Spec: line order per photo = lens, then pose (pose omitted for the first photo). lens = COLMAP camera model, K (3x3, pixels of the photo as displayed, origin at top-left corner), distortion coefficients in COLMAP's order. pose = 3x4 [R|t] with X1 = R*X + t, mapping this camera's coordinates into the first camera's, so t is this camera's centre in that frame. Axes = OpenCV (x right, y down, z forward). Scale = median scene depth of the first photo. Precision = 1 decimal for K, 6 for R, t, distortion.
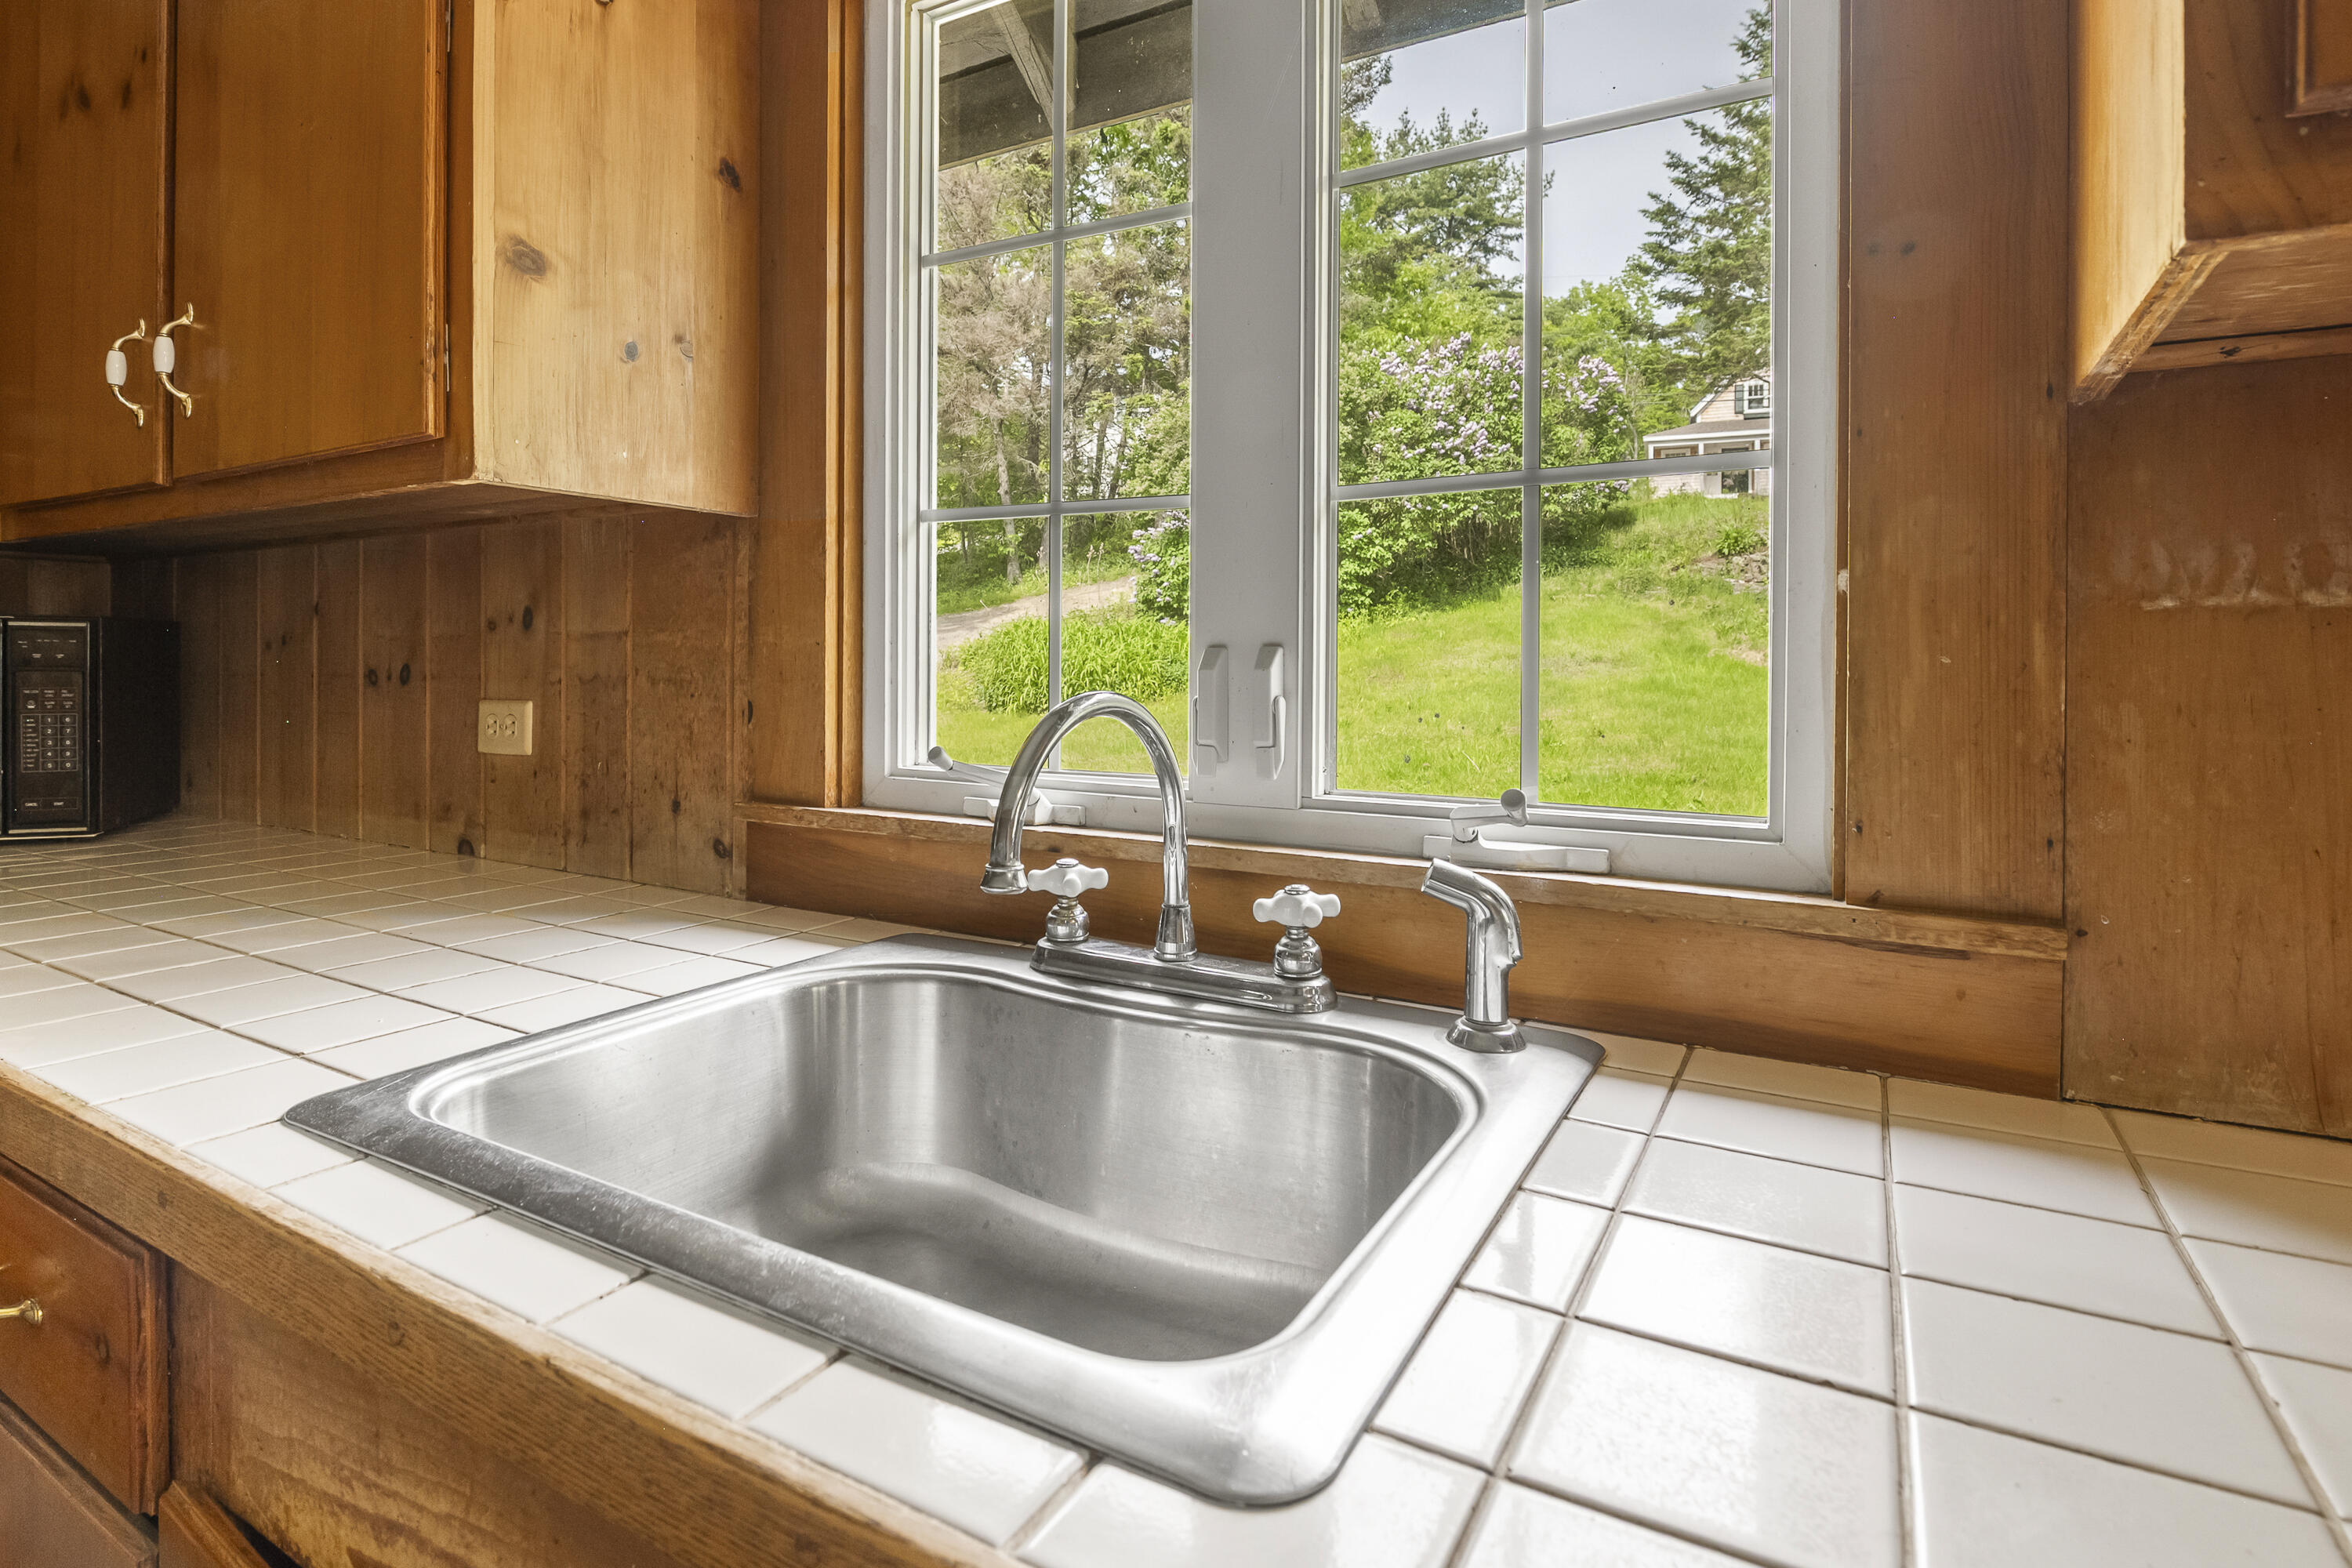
lens RADIAL K [[1213.9, 0, 1140.3], [0, 1213.9, 658.7], [0, 0, 1]] dist [-0.028354, 0.001045]
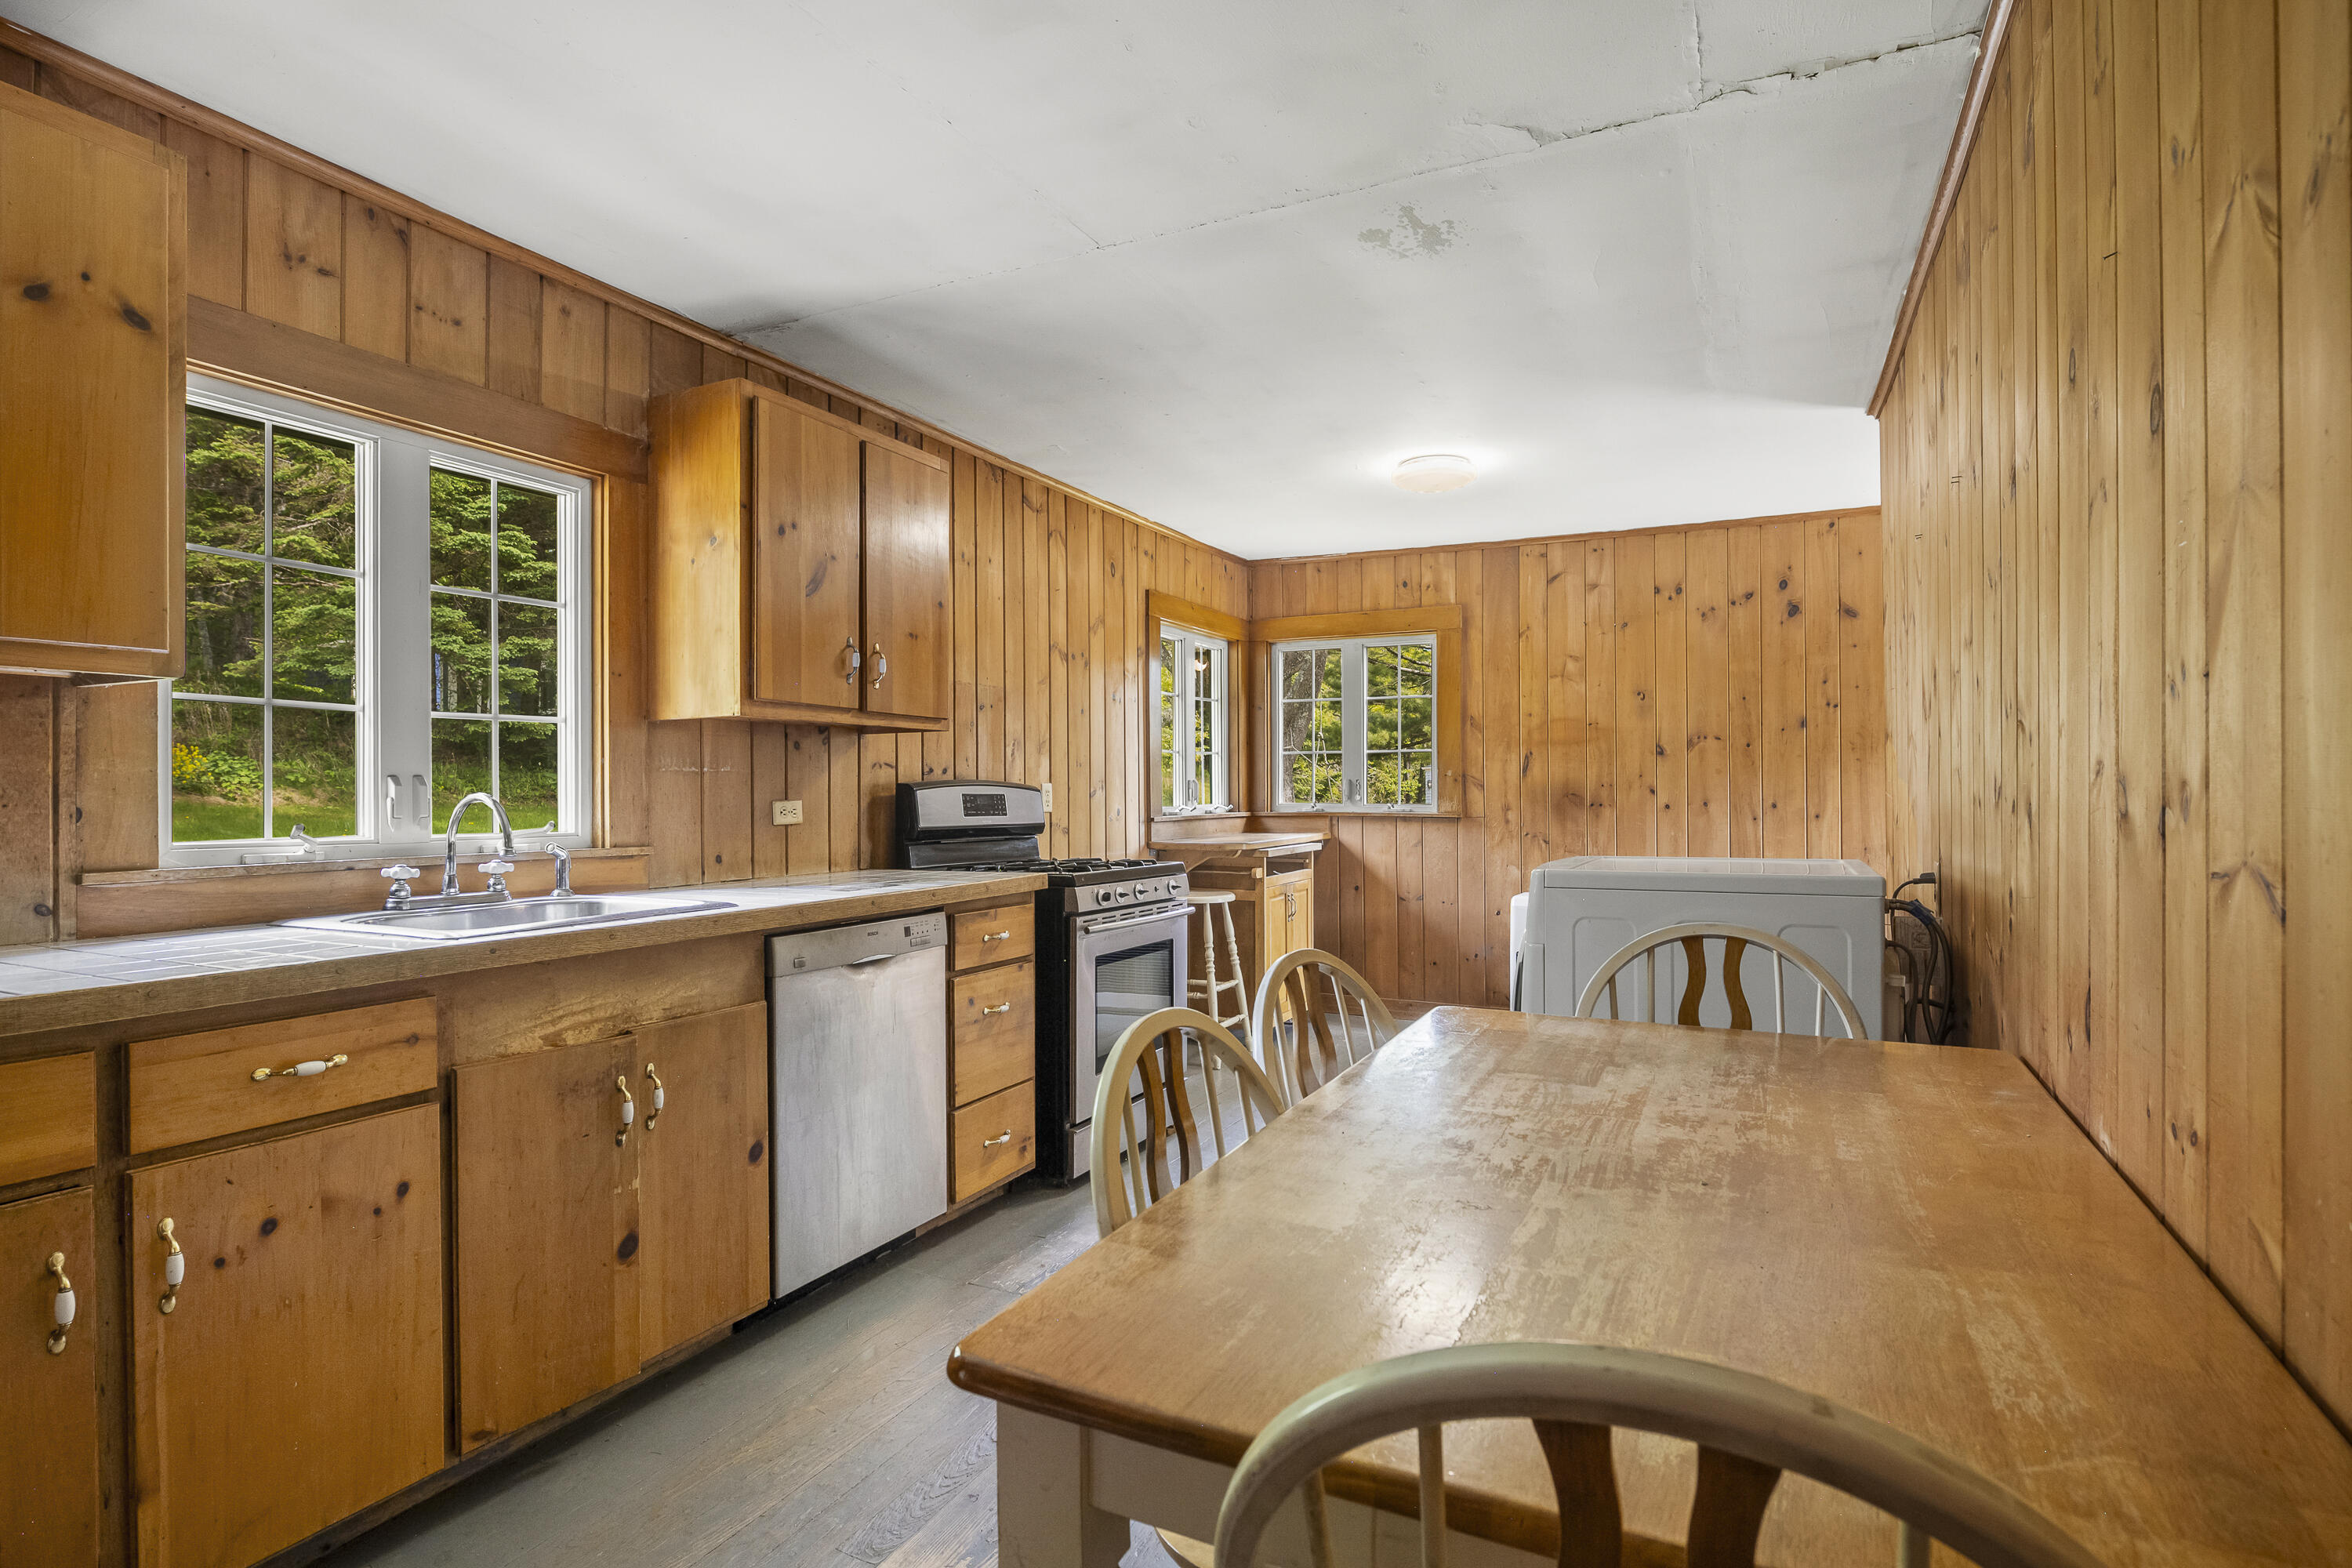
lens RADIAL K [[1198.7, 0, 1165.4], [0, 1198.7, 781.2], [0, 0, 1]] dist [0.000875, 0.003120]
pose [[-0.070138, 0.005959, 0.997520, -2.314387], [0.004503, 0.999974, -0.005658, 0.019111], [-0.997527, 0.004095, -0.070163, -0.324764]]
